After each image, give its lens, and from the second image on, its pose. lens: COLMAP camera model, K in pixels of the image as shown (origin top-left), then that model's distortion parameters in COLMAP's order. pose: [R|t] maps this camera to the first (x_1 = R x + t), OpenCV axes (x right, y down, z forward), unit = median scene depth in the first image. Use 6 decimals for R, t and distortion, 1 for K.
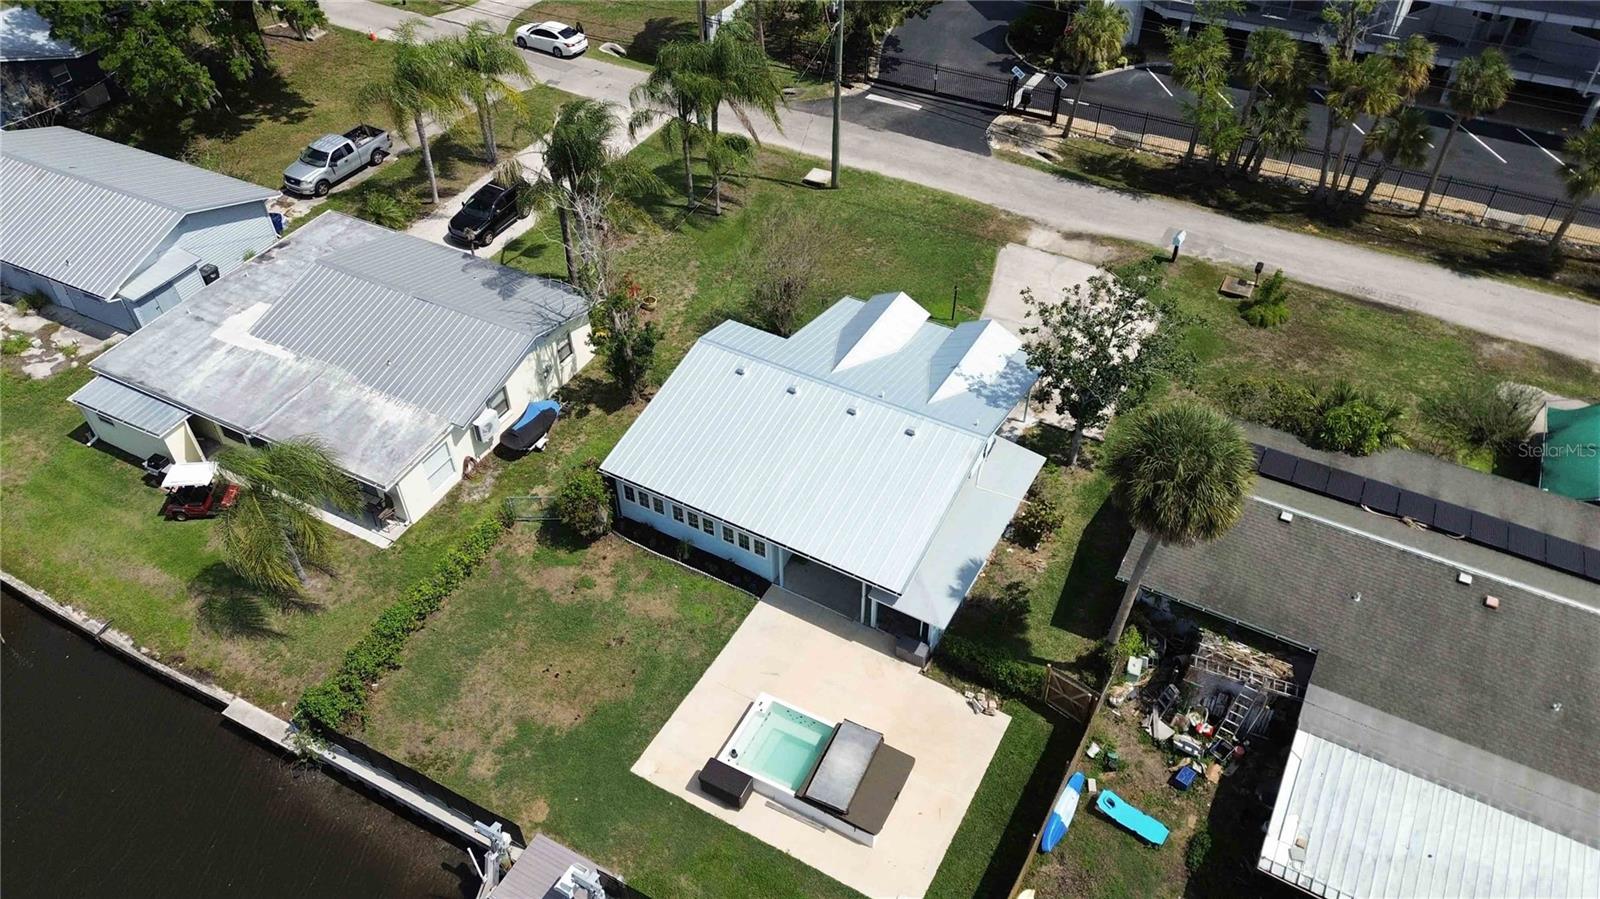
lens RADIAL K [[1122.7, 0, 794.3], [0, 1122.7, 451.2], [0, 0, 1]] dist [0.085132, -0.085628]
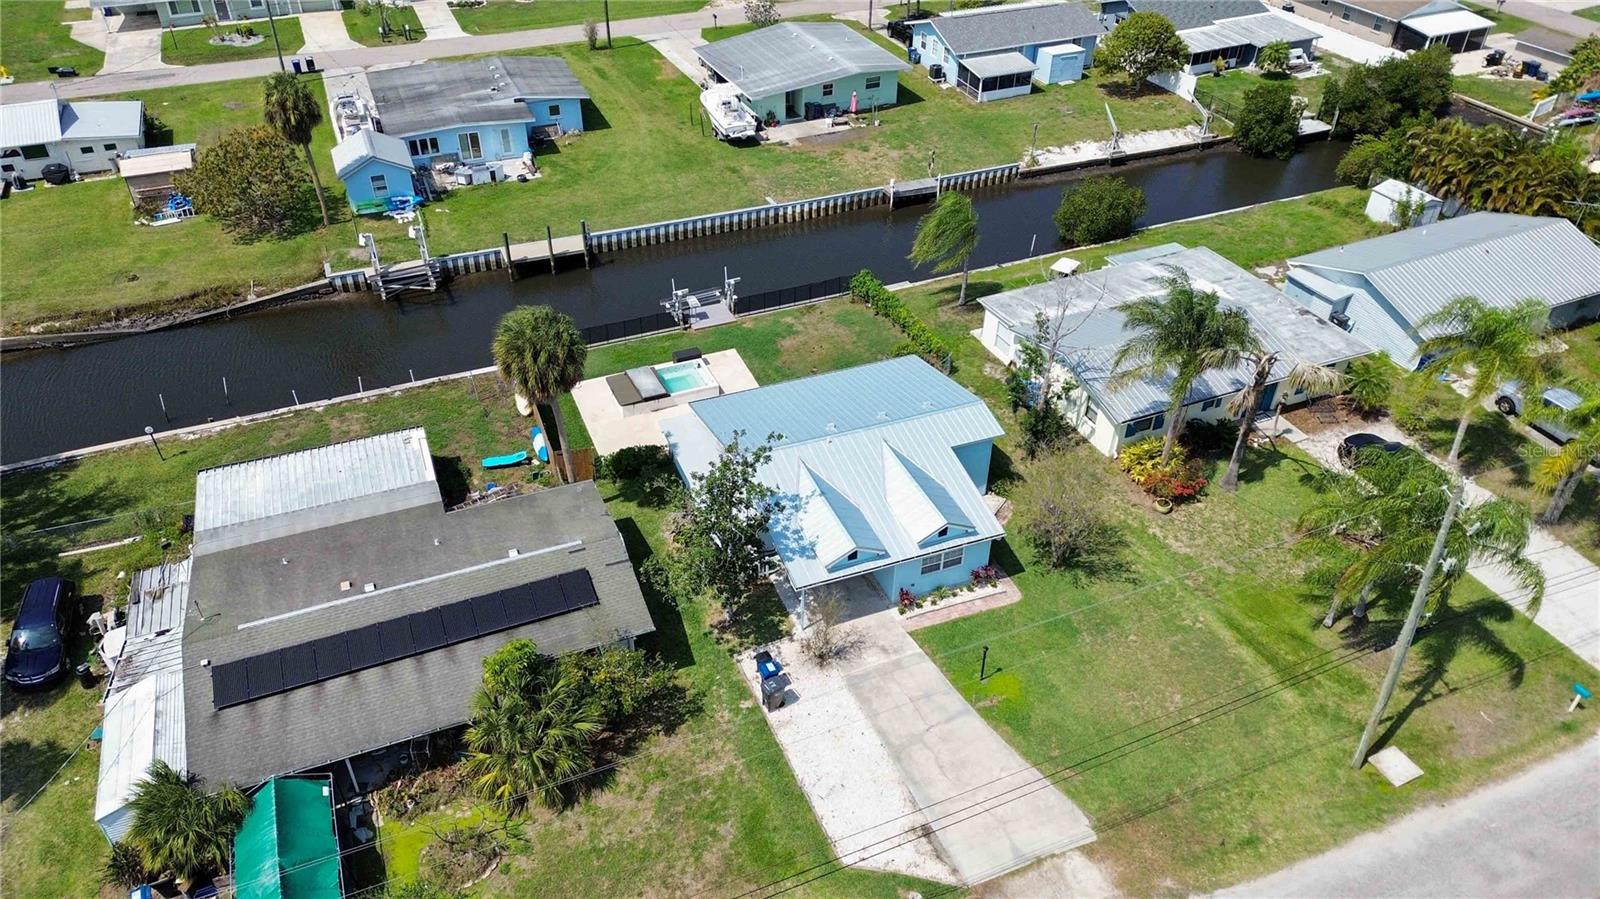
lens RADIAL K [[1122.7, 0, 794.3], [0, 1122.7, 451.2], [0, 0, 1]] dist [0.085132, -0.085628]
pose [[-0.621740, 0.475471, -0.622387, 0.862649], [-0.530067, 0.329568, 0.781290, -0.974580], [0.576600, 0.815666, 0.047126, 0.949342]]
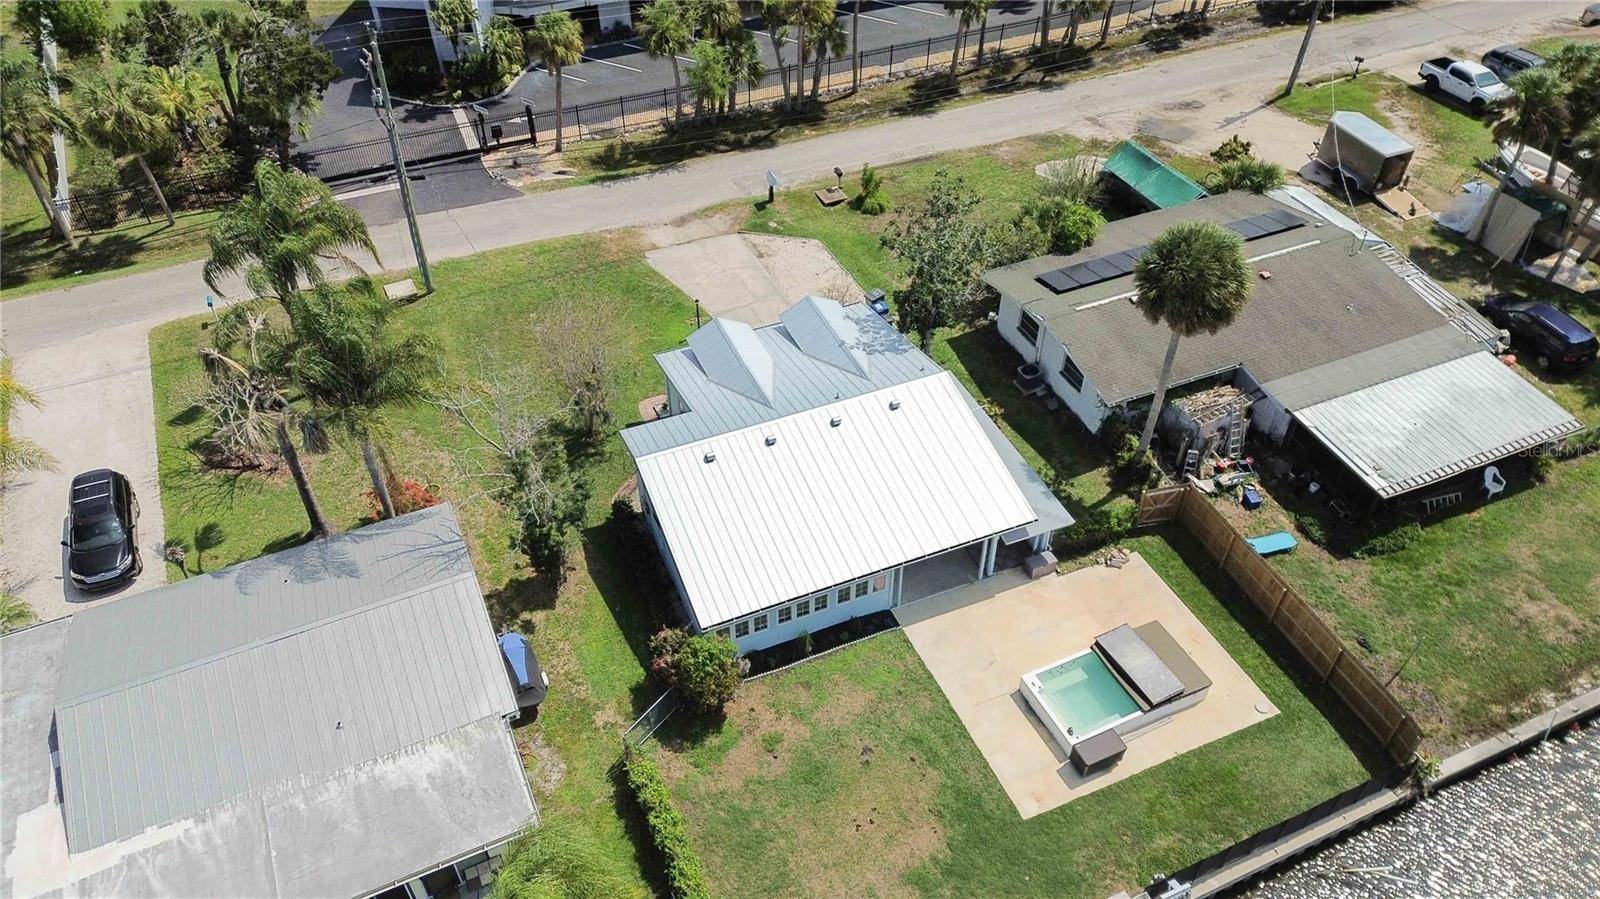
lens RADIAL K [[1122.7, 0, 794.3], [0, 1122.7, 451.2], [0, 0, 1]] dist [0.085132, -0.085628]
pose [[0.606991, -0.533284, 0.589211, -0.569166], [0.535848, 0.822168, 0.192111, -0.225944], [-0.586881, 0.199117, 0.784808, 0.255900]]
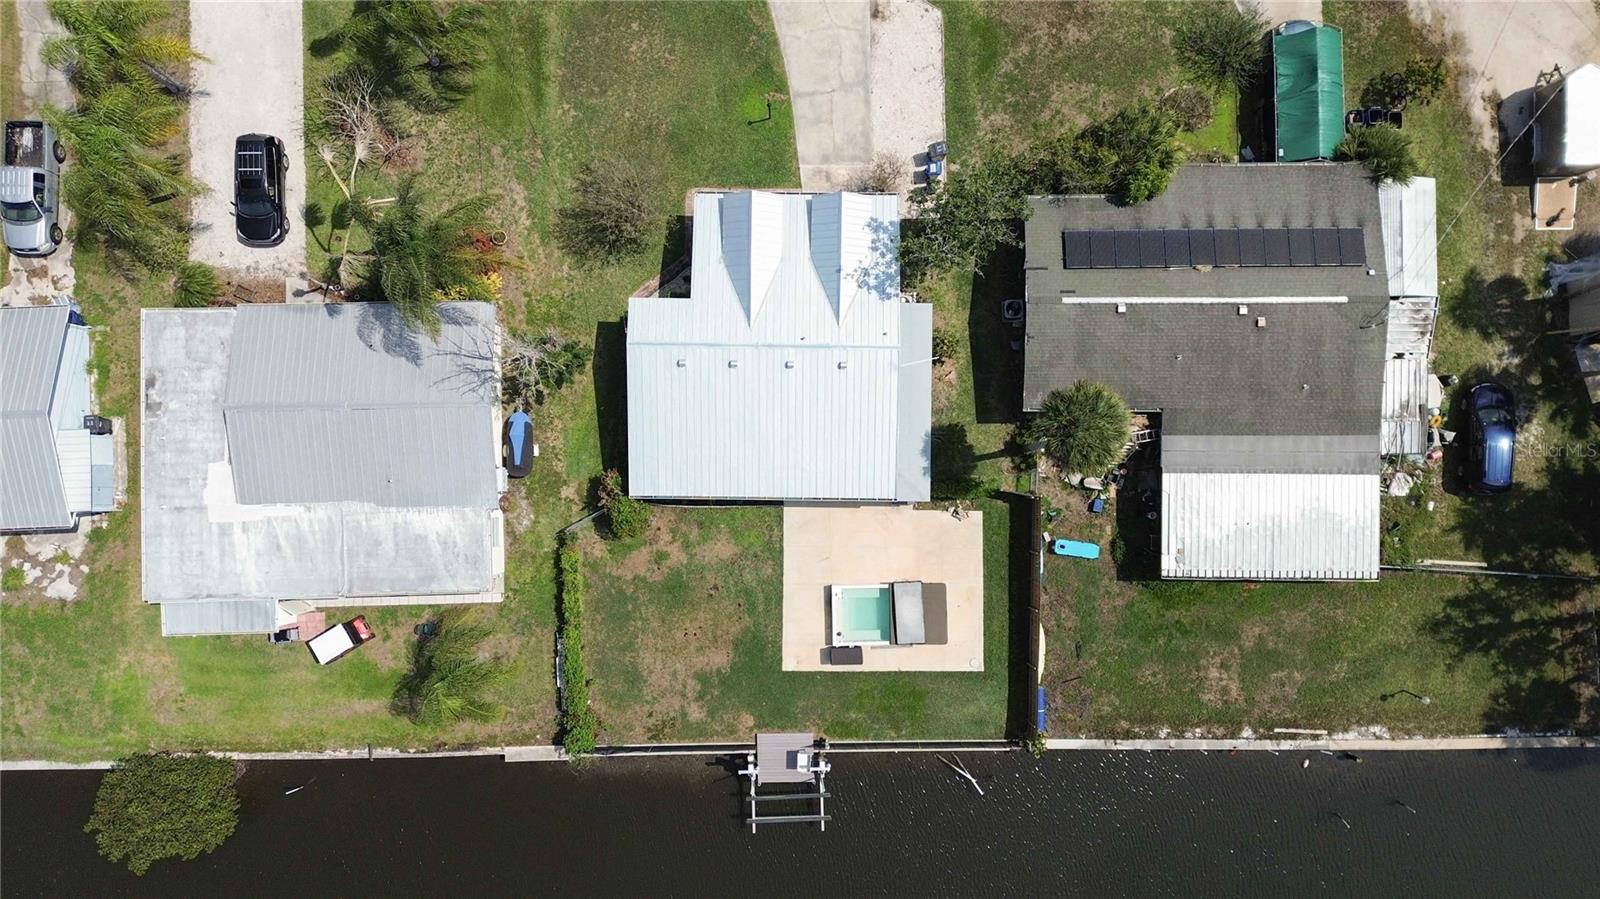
lens RADIAL K [[1122.7, 0, 794.3], [0, 1122.7, 451.2], [0, 0, 1]] dist [0.085132, -0.085628]
pose [[0.873289, -0.486784, 0.020185, -0.014139], [0.330908, 0.623037, 0.708749, -0.846794], [-0.357584, -0.612263, 0.705172, 0.082196]]
